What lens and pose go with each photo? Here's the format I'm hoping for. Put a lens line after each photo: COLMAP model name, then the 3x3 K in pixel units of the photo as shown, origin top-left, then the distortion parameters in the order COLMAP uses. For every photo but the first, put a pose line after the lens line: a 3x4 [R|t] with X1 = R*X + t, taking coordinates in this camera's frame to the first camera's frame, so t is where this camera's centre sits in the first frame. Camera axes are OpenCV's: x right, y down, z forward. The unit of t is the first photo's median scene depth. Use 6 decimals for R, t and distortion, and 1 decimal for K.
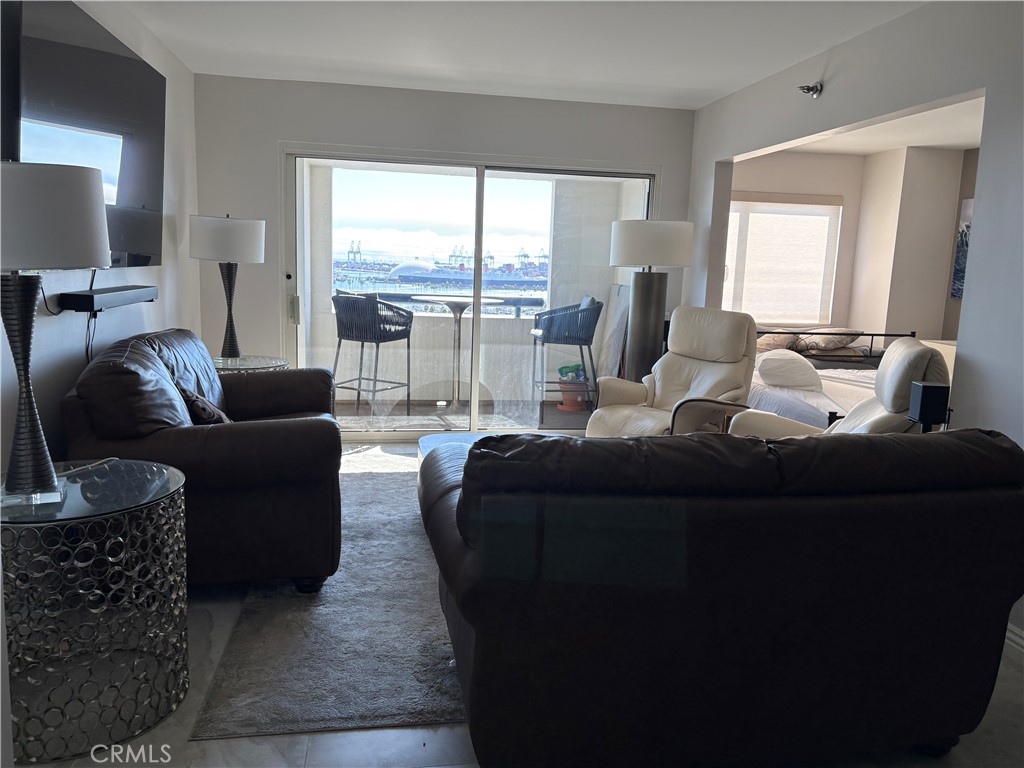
lens RADIAL K [[775.5, 0, 510.3], [0, 775.5, 380.0], [0, 0, 1]] dist [0.043955, -0.038367]
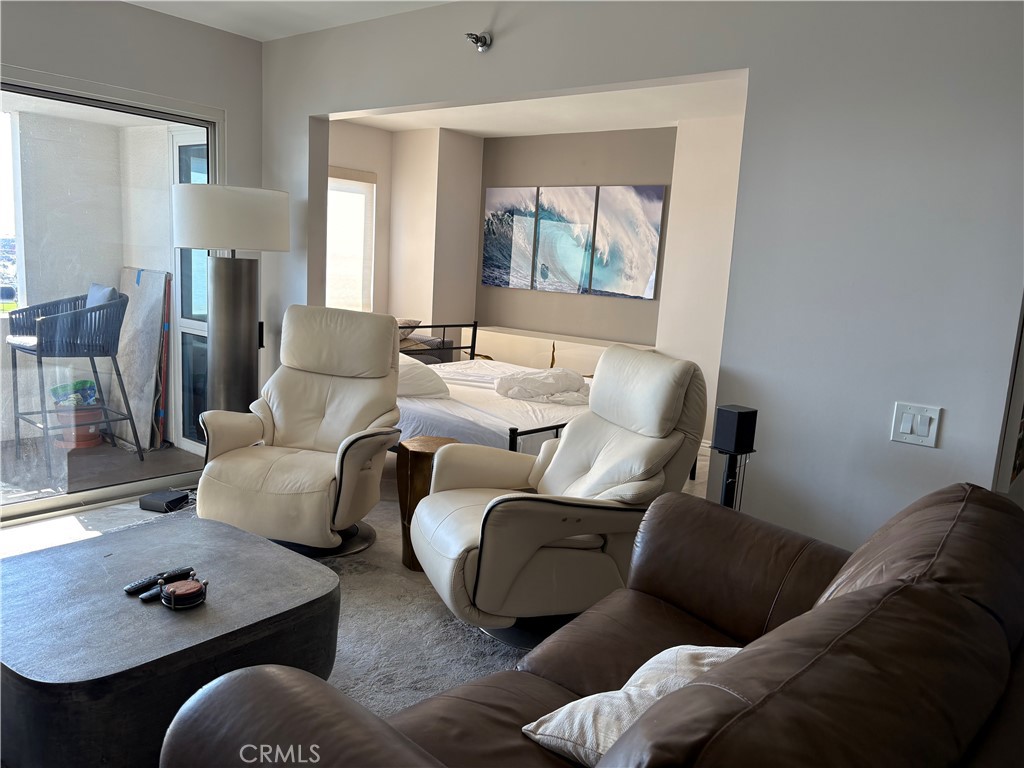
lens RADIAL K [[775.5, 0, 513.1], [0, 775.5, 392.1], [0, 0, 1]] dist [0.043955, -0.038367]
pose [[0.752514, -0.099071, 0.651082, -0.112345], [0.066770, 0.995003, 0.074231, -0.049629], [-0.655183, -0.012388, 0.755369, 0.270031]]
